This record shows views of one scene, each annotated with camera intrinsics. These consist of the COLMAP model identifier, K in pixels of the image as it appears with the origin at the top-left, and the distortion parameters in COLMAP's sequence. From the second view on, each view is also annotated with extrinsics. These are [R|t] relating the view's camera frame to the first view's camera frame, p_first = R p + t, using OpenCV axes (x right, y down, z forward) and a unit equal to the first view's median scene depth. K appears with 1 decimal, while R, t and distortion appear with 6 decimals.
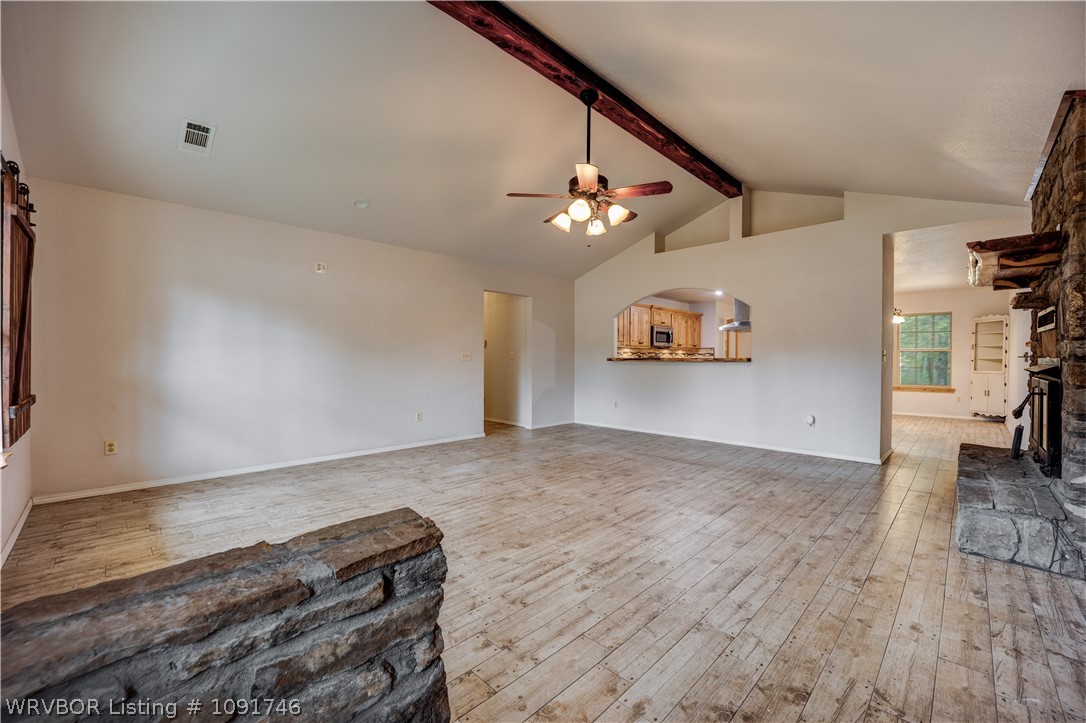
lens RADIAL K [[440.3, 0, 543.0], [0, 440.3, 361.5], [0, 0, 1]] dist [-0.020817, -0.000052]
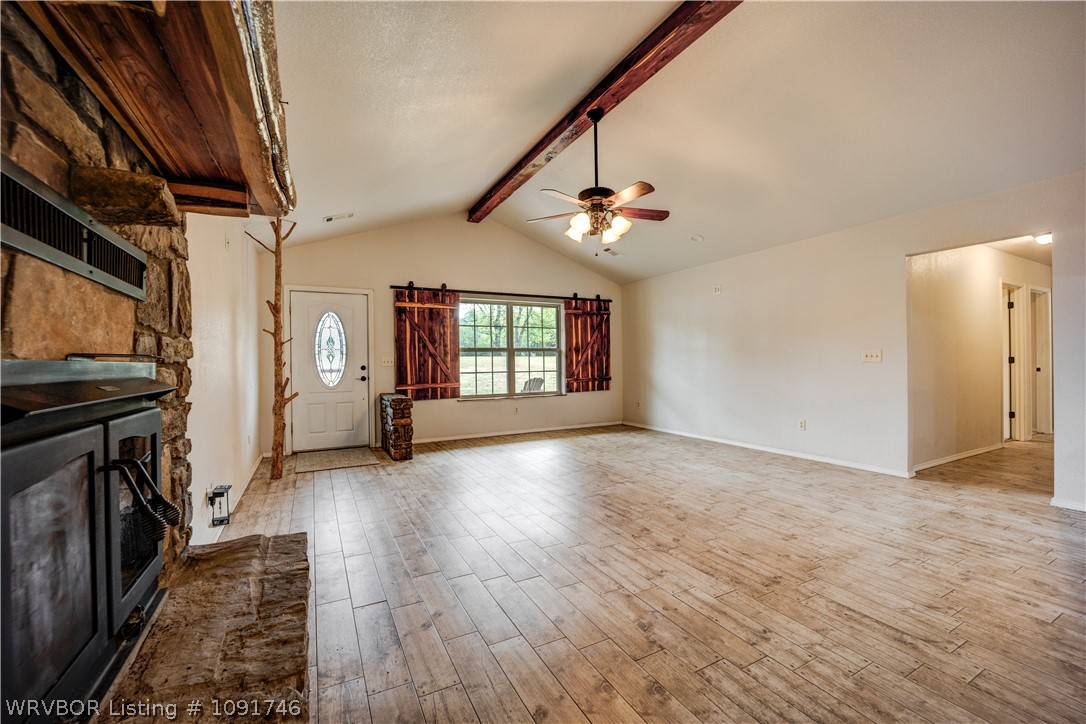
lens RADIAL K [[440.3, 0, 543.0], [0, 440.3, 362.0], [0, 0, 1]] dist [-0.020817, -0.000052]
pose [[-0.304820, -0.000109, -0.952410, 1.134284], [0.001370, 0.999999, -0.000553, -0.006937], [0.952409, -0.001474, -0.304819, 1.178137]]
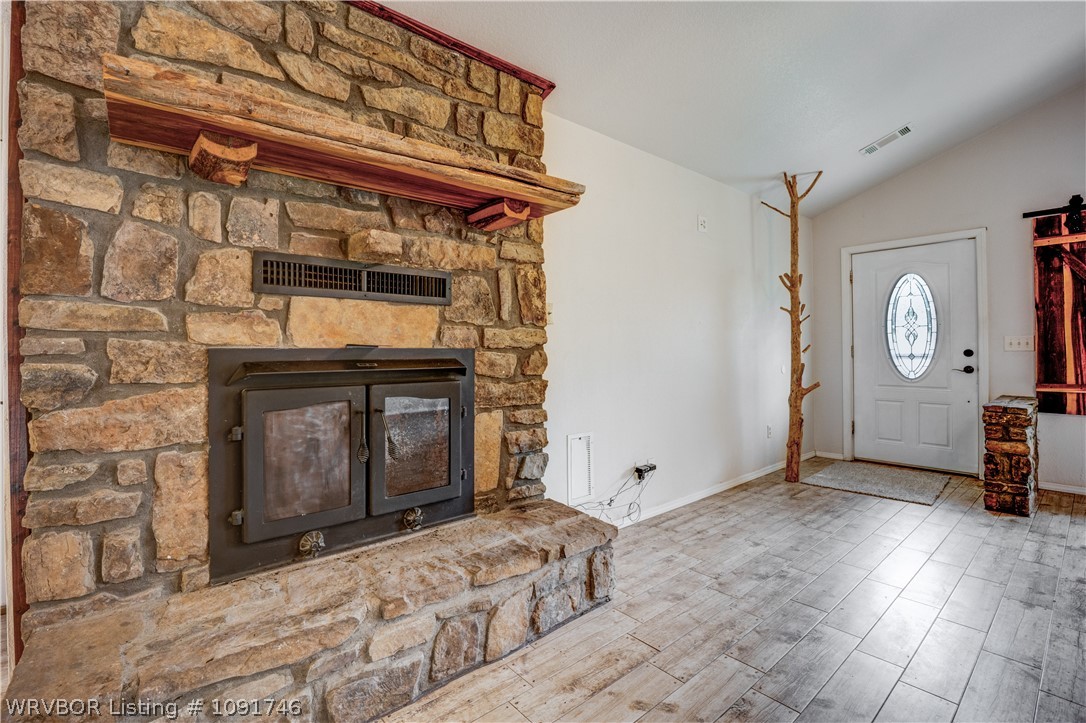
lens RADIAL K [[479.1, 0, 492.1], [0, 479.1, 347.0], [0, 0, 1]] dist [-0.022214, 0.000180]
pose [[-0.989761, 0.004273, 0.142667, 0.745568], [0.004855, 0.999981, 0.003728, -0.010602], [-0.142649, 0.004383, -0.989764, 1.315708]]
